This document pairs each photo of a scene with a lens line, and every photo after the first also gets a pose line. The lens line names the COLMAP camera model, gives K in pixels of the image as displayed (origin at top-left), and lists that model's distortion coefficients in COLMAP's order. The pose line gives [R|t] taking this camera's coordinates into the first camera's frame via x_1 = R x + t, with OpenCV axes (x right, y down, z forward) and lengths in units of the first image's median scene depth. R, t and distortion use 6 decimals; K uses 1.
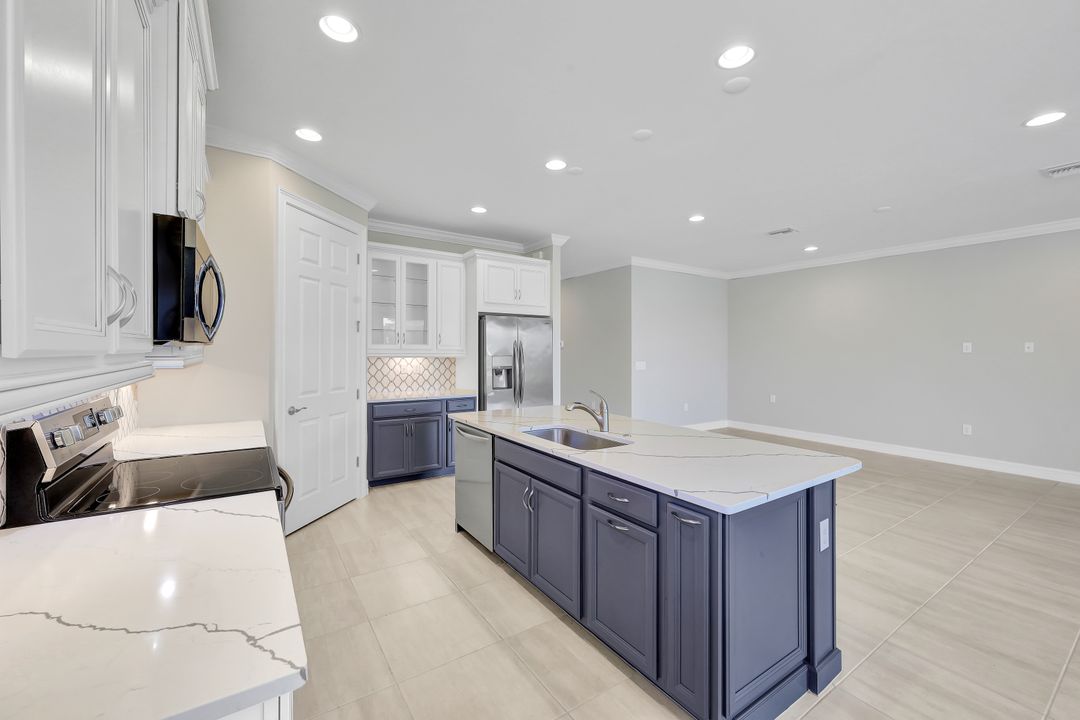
lens RADIAL K [[436.5, 0, 541.7], [0, 436.5, 347.4], [0, 0, 1]] dist [0.008840, -0.000037]
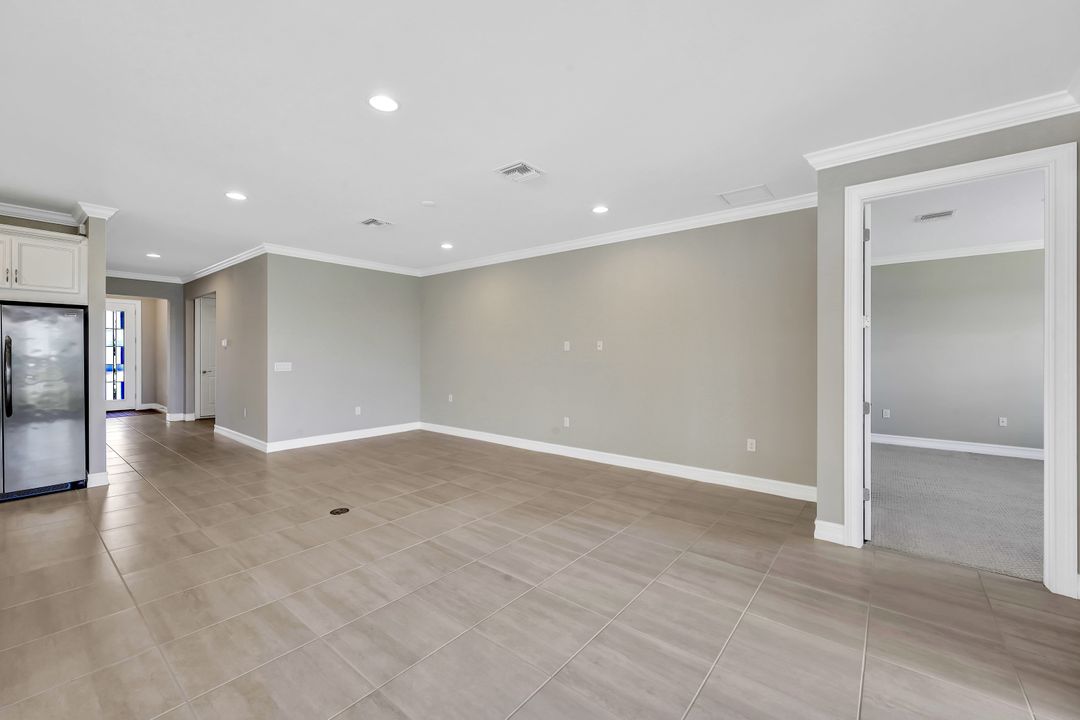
lens RADIAL K [[437.3, 0, 536.2], [0, 437.3, 353.7], [0, 0, 1]] dist [0.001495, 0.000344]
pose [[0.957348, -0.003308, 0.288918, 0.619417], [0.001000, 0.999966, 0.008136, 0.010851], [-0.288935, -0.007500, 0.957319, -0.002929]]
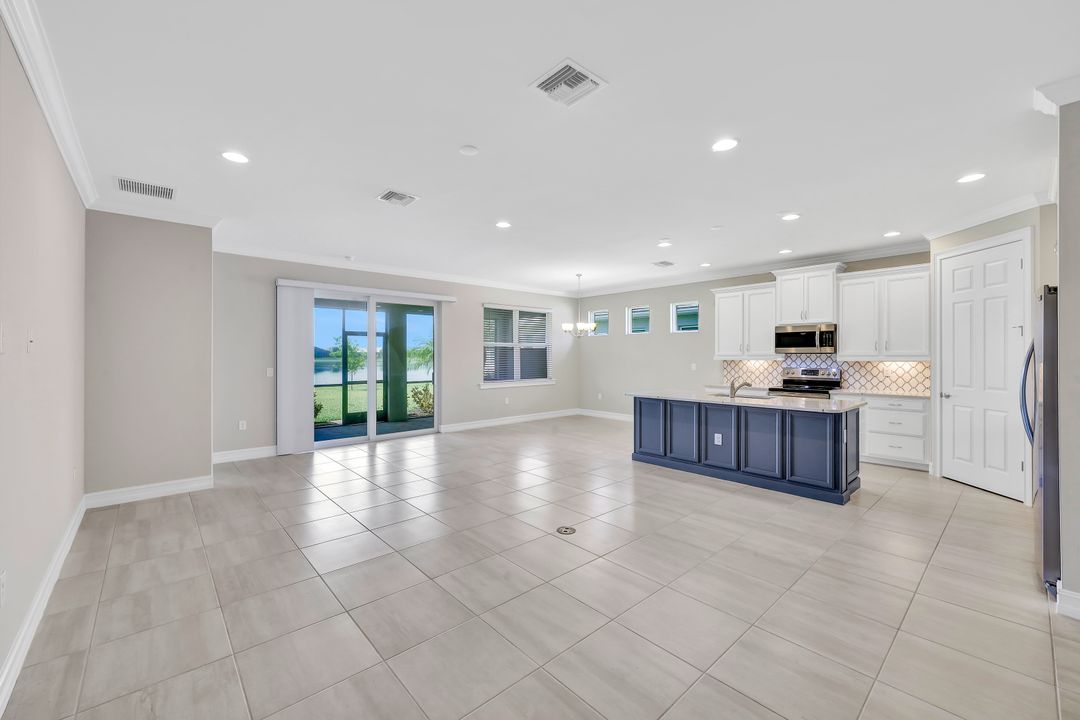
lens RADIAL K [[433.6, 0, 541.9], [0, 433.6, 358.4], [0, 0, 1]] dist [-0.000297, -0.000122]
pose [[-0.988350, -0.004330, -0.152136, 0.658472], [-0.004219, 0.999991, -0.001056, 0.015847], [0.152139, -0.000402, -0.988359, 1.457648]]
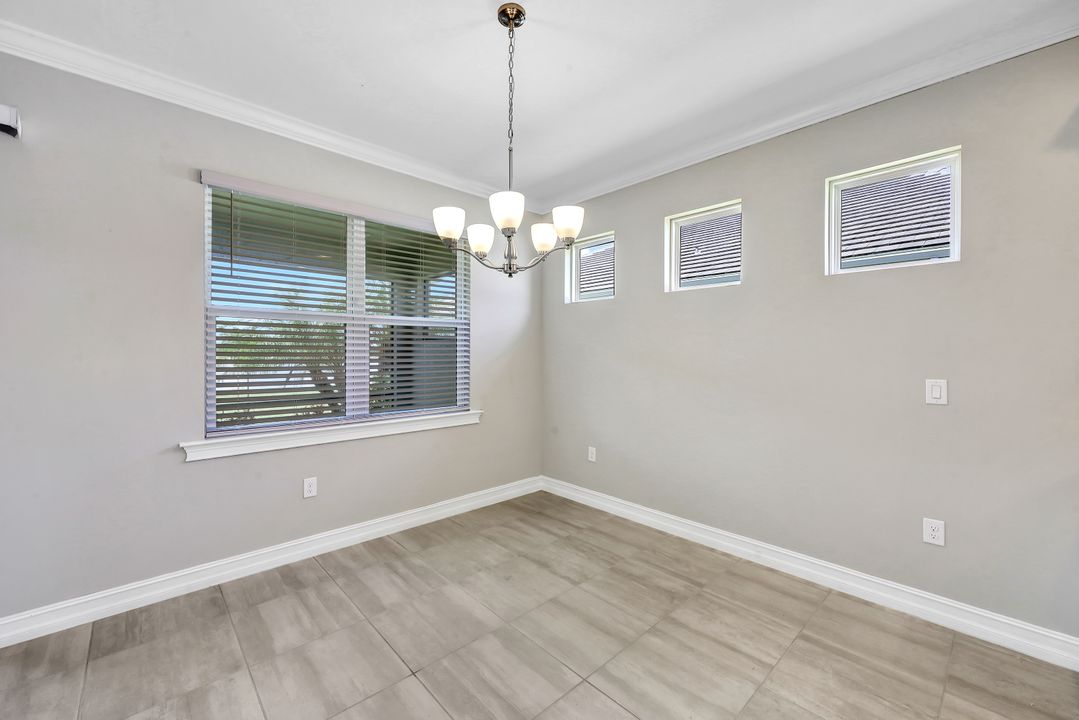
lens RADIAL K [[436.8, 0, 535.7], [0, 436.8, 353.7], [0, 0, 1]] dist [0.001495, 0.000344]
pose [[-0.988386, -0.007224, -0.151795, 0.331153], [-0.006730, 0.999970, -0.003769, 0.009504], [0.151818, -0.002703, -0.988405, 0.353888]]
